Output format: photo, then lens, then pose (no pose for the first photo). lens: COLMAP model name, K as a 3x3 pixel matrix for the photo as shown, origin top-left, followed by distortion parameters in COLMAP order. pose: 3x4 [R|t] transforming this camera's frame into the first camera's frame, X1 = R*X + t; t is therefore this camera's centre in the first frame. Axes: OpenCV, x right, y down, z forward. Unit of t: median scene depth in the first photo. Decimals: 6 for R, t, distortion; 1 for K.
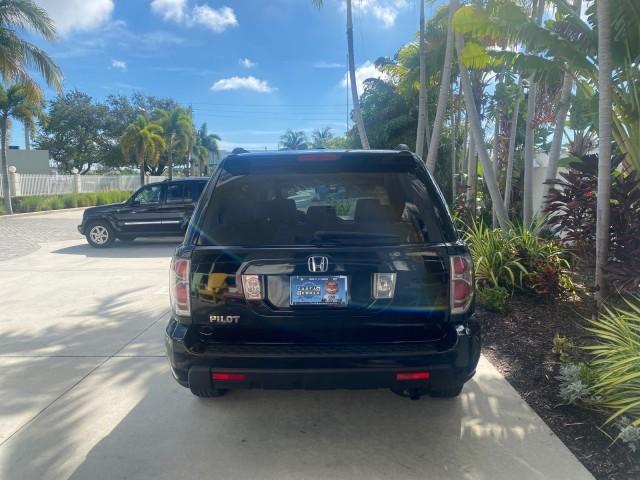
lens RADIAL K [[481.4, 0, 317.2], [0, 481.4, 237.2], [0, 0, 1]] dist [0.023815, -0.031225]
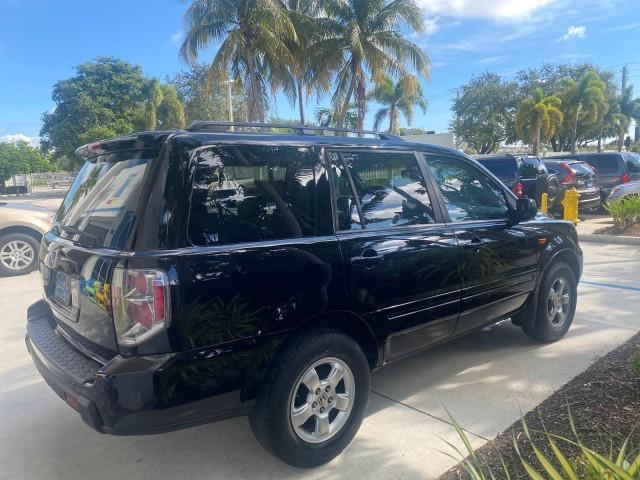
lens RADIAL K [[481.4, 0, 332.6], [0, 481.4, 237.4], [0, 0, 1]] dist [0.023815, -0.031225]
pose [[0.684337, 0.083511, -0.724368, 0.254733], [-0.048479, 0.996433, 0.069077, -0.027618], [0.727553, -0.012155, 0.685944, 0.201819]]
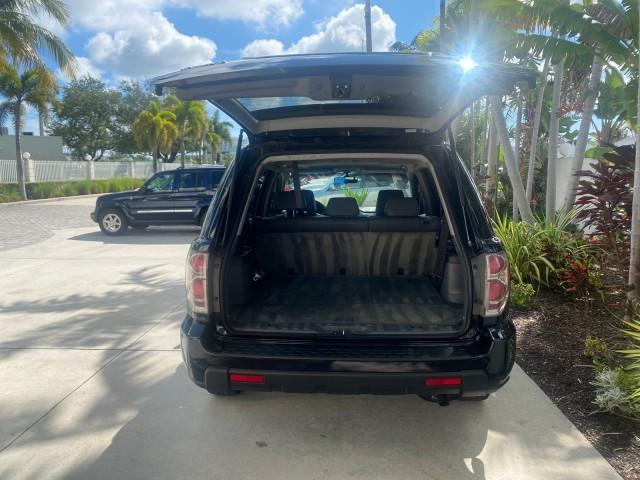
lens RADIAL K [[481.4, 0, 316.6], [0, 481.4, 242.0], [0, 0, 1]] dist [0.023815, -0.031225]
pose [[0.999629, 0.012727, -0.024060, -0.006656], [-0.011933, 0.999388, 0.032884, -0.002751], [0.024464, -0.032584, 0.999170, 0.017253]]
